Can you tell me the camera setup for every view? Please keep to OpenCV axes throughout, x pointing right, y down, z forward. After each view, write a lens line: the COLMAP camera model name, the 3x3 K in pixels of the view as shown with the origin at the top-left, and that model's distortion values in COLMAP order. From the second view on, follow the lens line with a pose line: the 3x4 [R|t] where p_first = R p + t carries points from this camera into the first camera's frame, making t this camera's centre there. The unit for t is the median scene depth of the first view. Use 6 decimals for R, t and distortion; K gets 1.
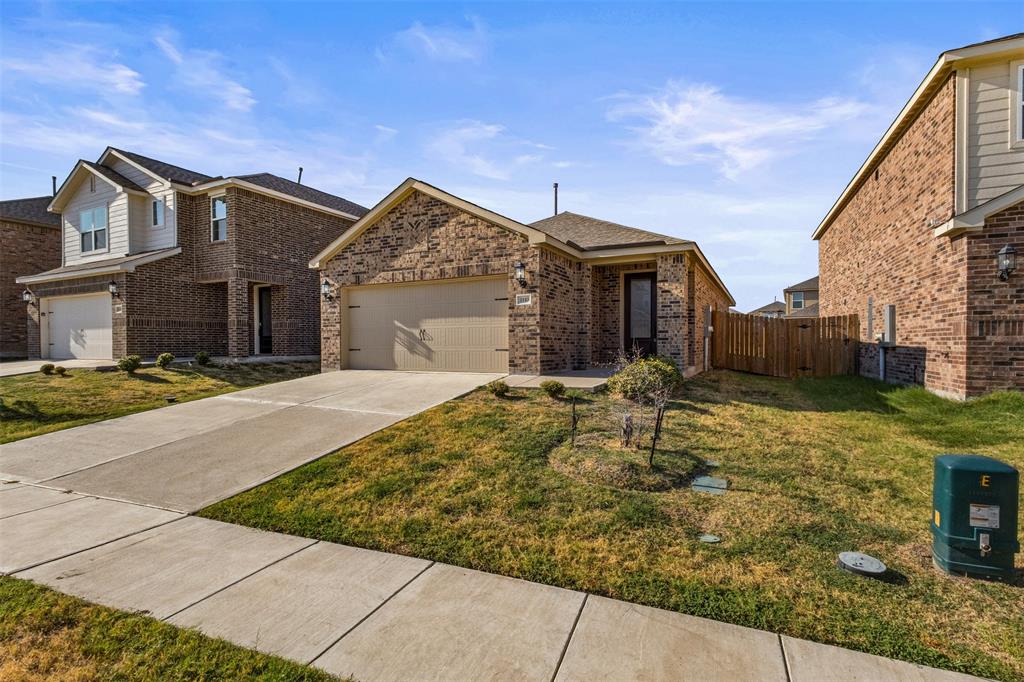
lens RADIAL K [[445.5, 0, 504.3], [0, 445.5, 347.0], [0, 0, 1]] dist [0.002325, 0.000459]
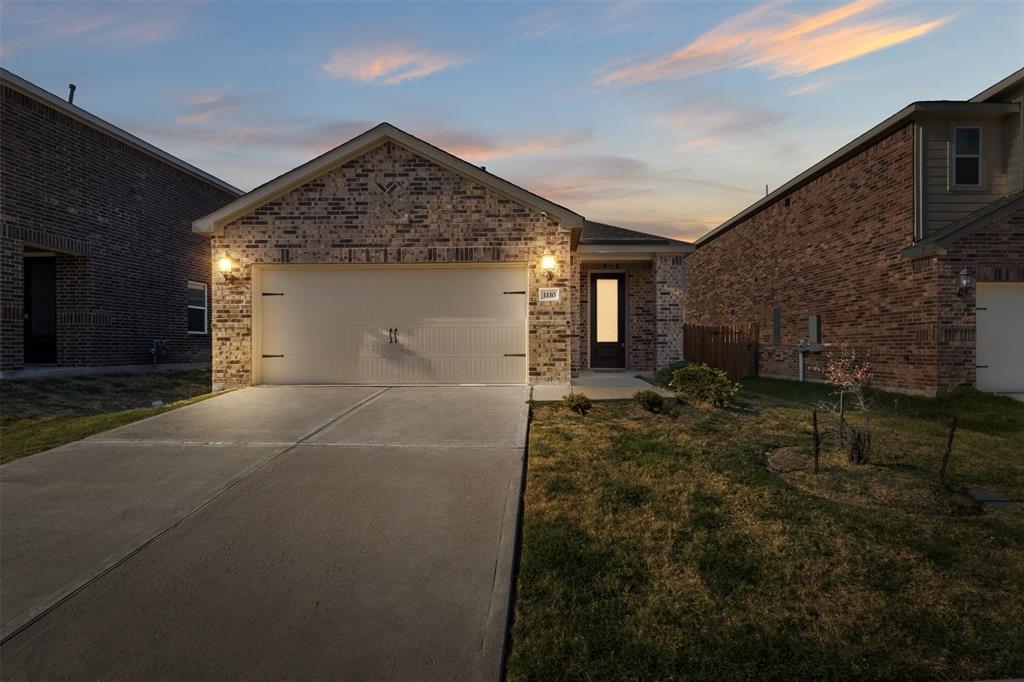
lens RADIAL K [[473.3, 0, 511.6], [0, 473.3, 346.6], [0, 0, 1]] dist [0.001846, 0.001515]
pose [[0.911977, 0.003921, 0.410223, -0.354584], [0.001876, 0.999904, -0.013726, 0.002674], [-0.410237, 0.013288, 0.911882, 0.209400]]
